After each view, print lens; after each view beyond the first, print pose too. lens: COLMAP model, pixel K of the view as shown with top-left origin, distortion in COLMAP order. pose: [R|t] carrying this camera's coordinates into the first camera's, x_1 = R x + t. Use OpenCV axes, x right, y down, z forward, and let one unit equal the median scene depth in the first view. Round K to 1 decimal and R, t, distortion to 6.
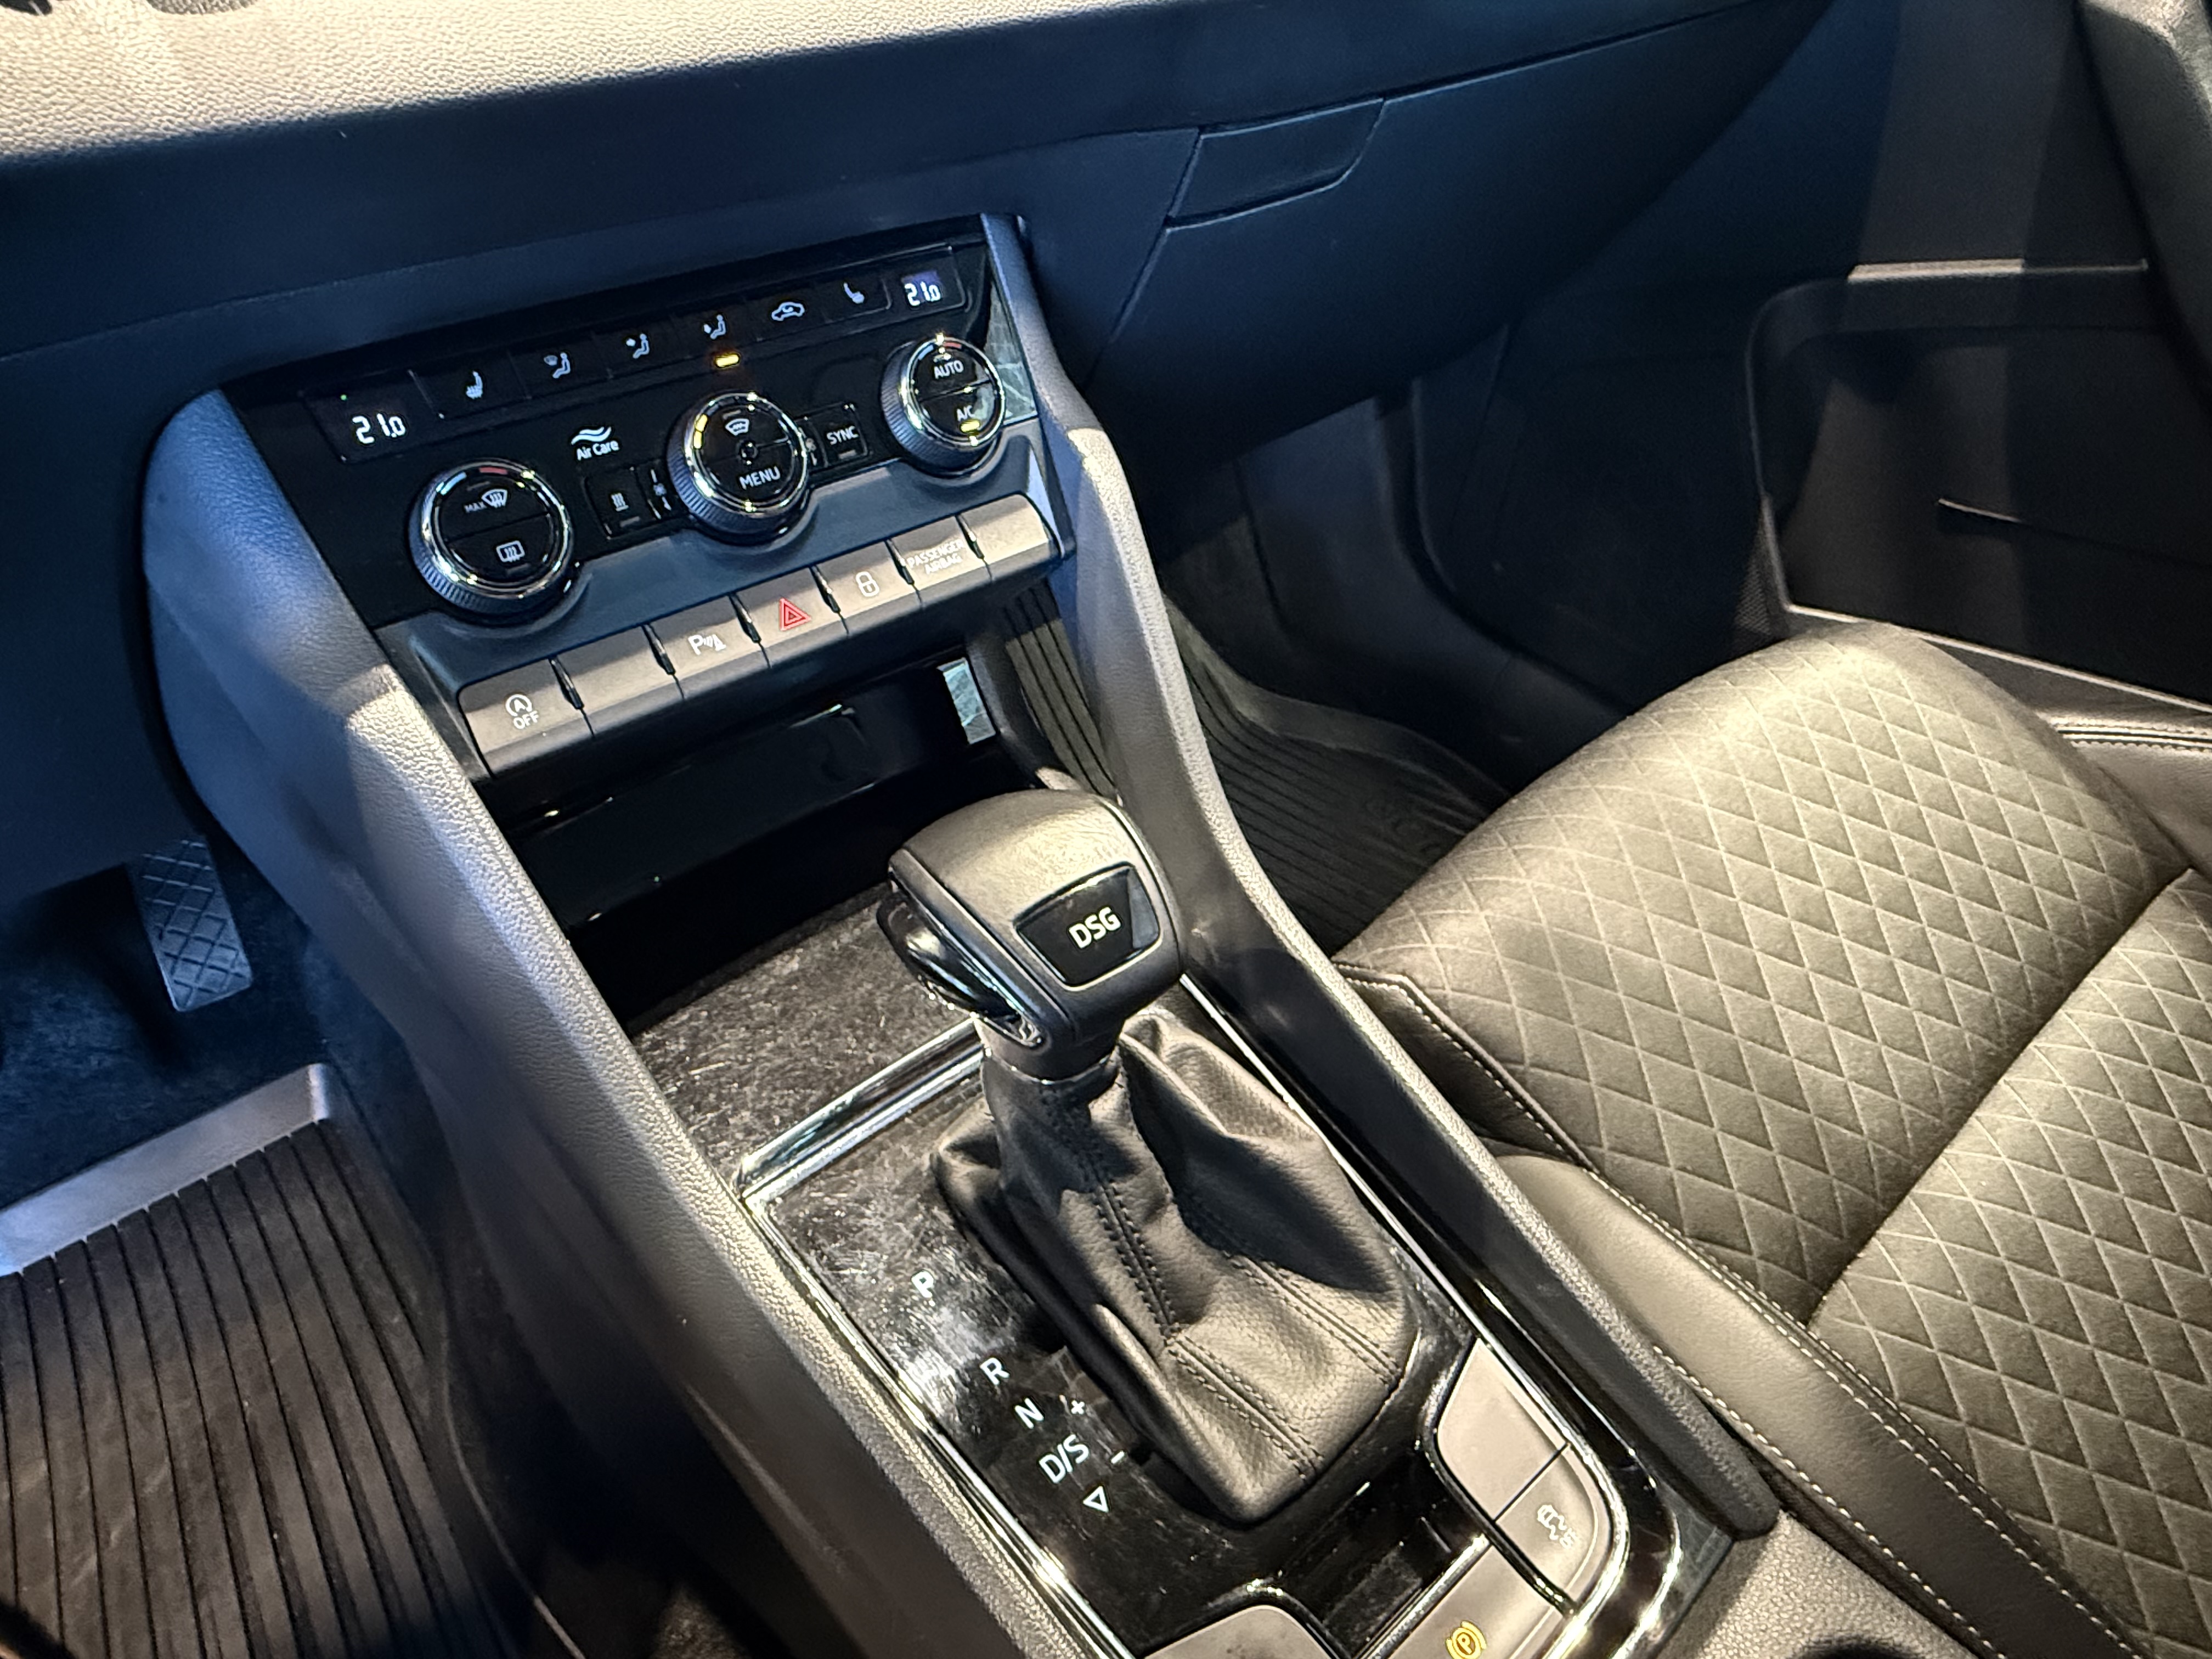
lens RADIAL K [[1343.4, 0, 1097.1], [0, 1343.4, 819.8], [0, 0, 1]] dist [-0.002555, 0.002612]
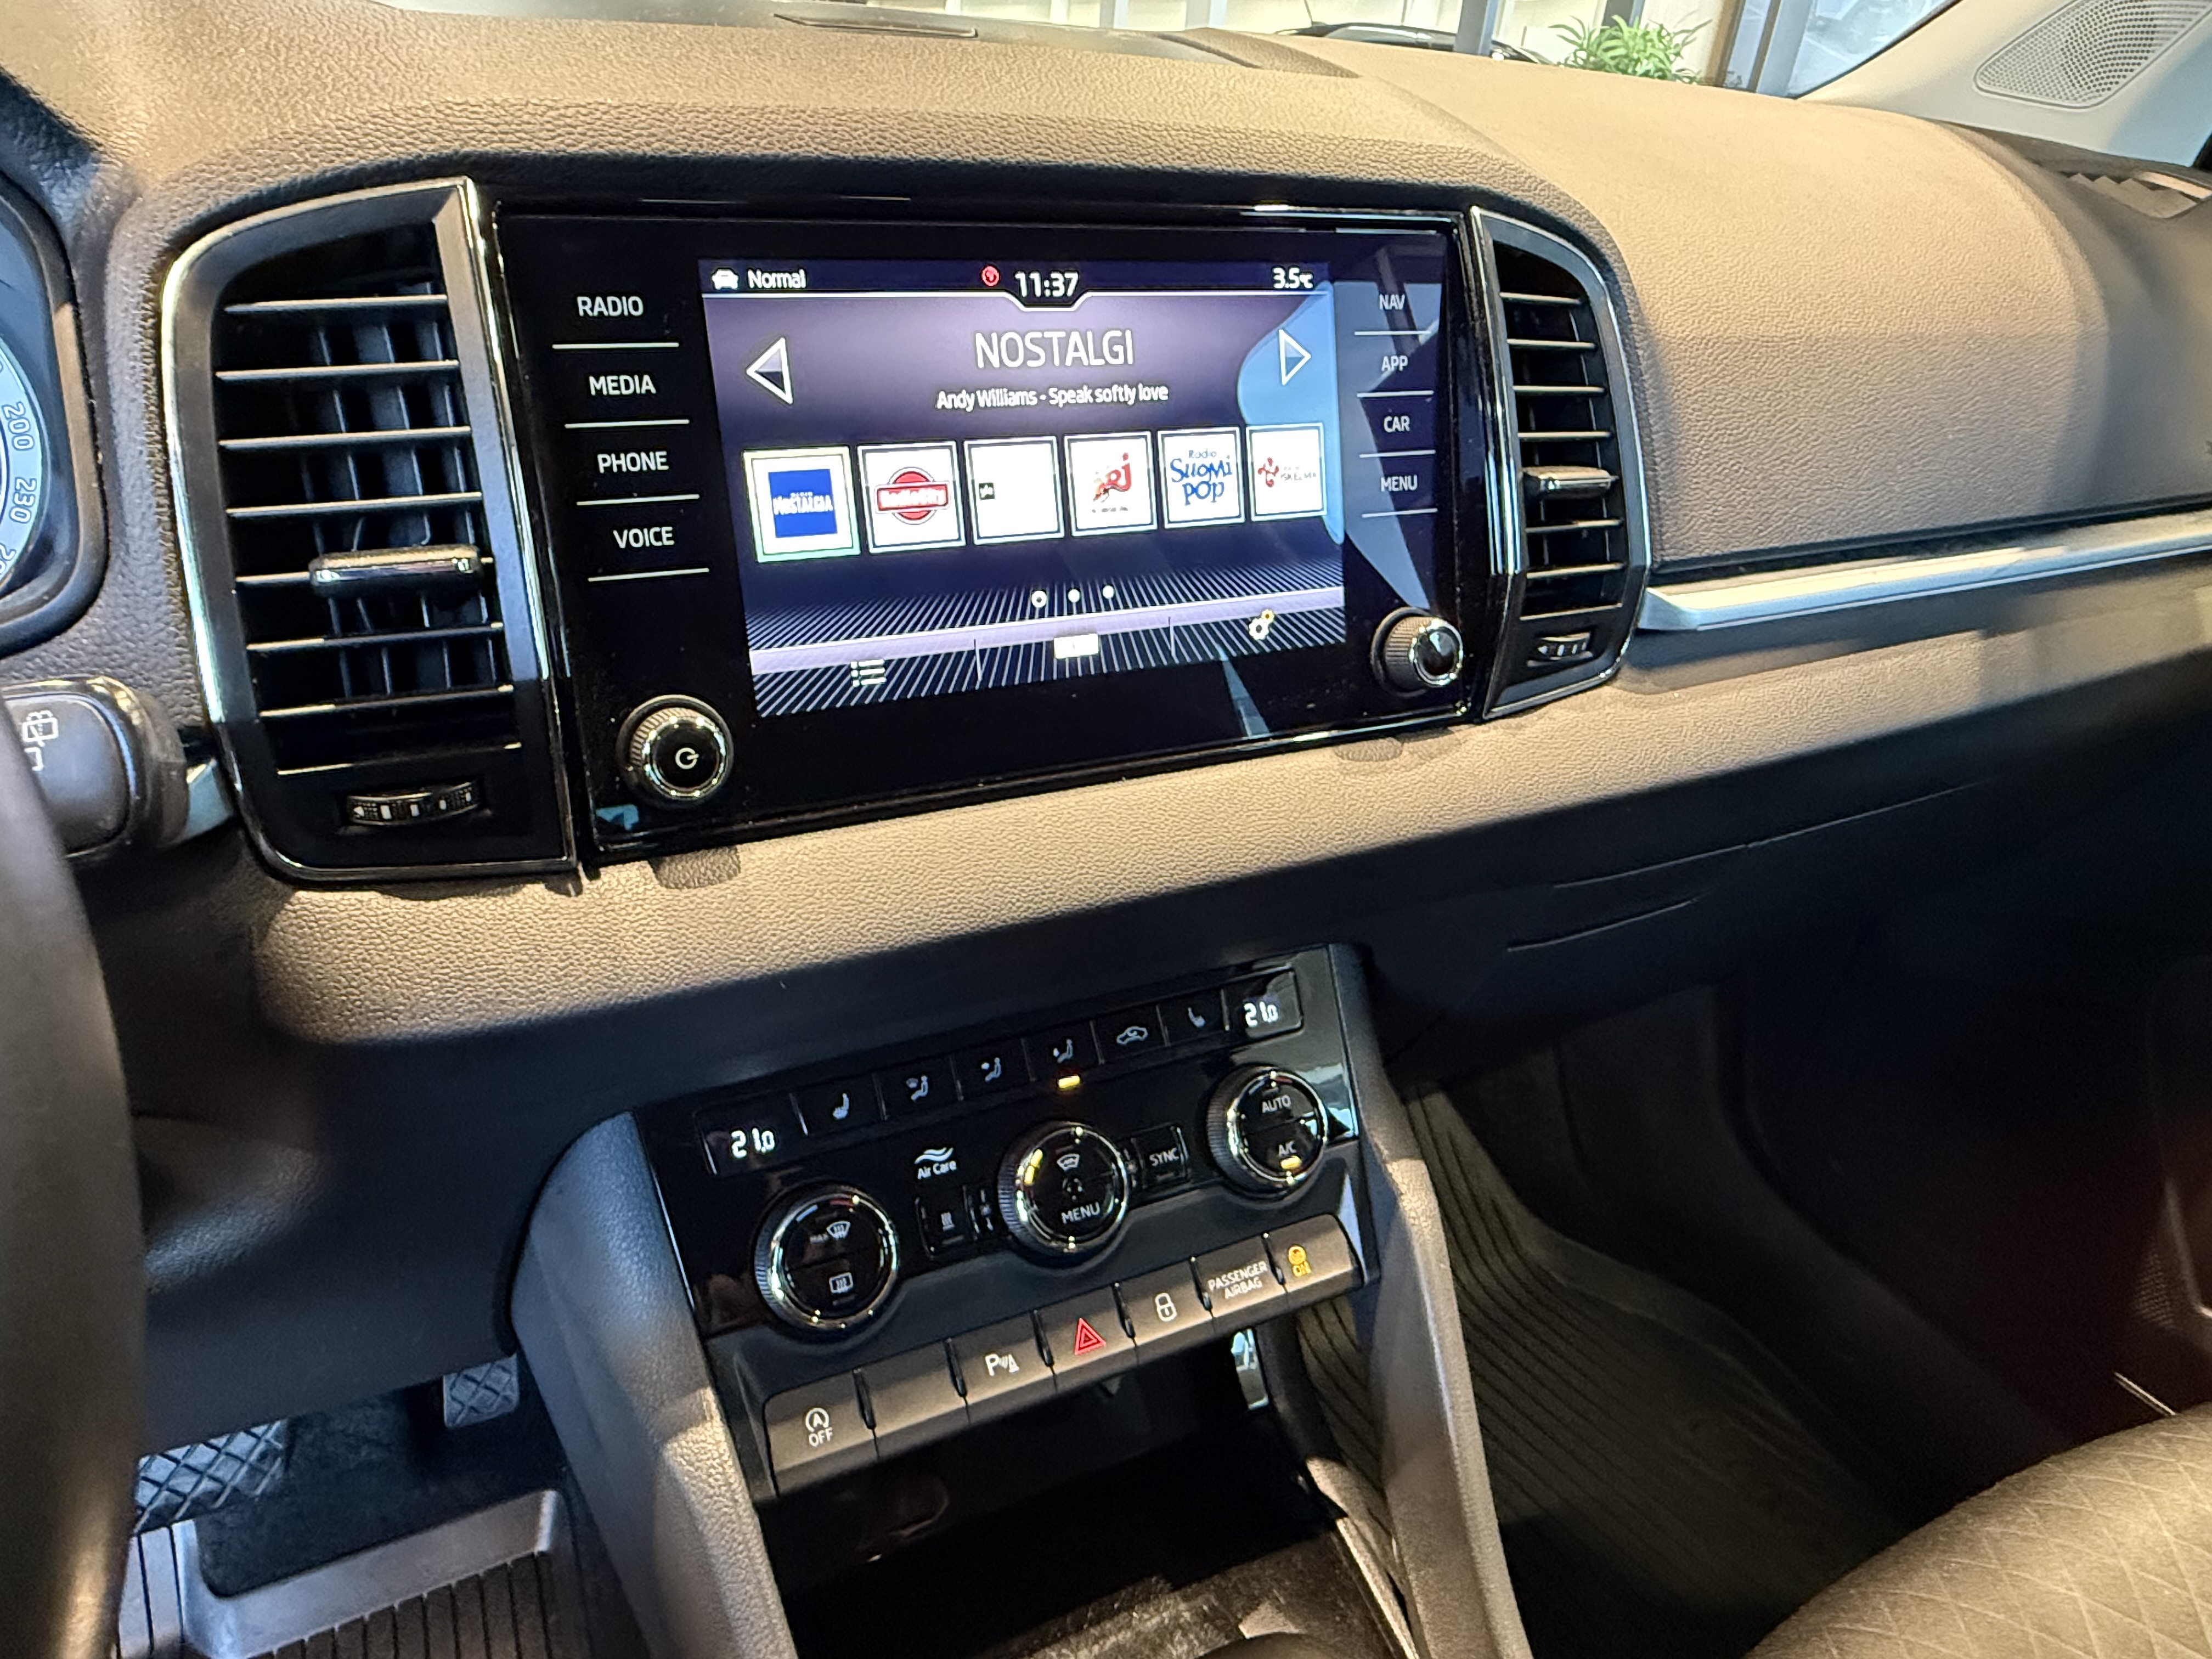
lens RADIAL K [[1359.5, 0, 1105.3], [0, 1359.5, 835.3], [0, 0, 1]] dist [-0.002264, 0.001785]
pose [[0.971128, 0.118789, -0.206880, -0.047406], [-0.164840, 0.961018, -0.221974, -0.281320], [0.172448, 0.249668, 0.952853, -0.057634]]
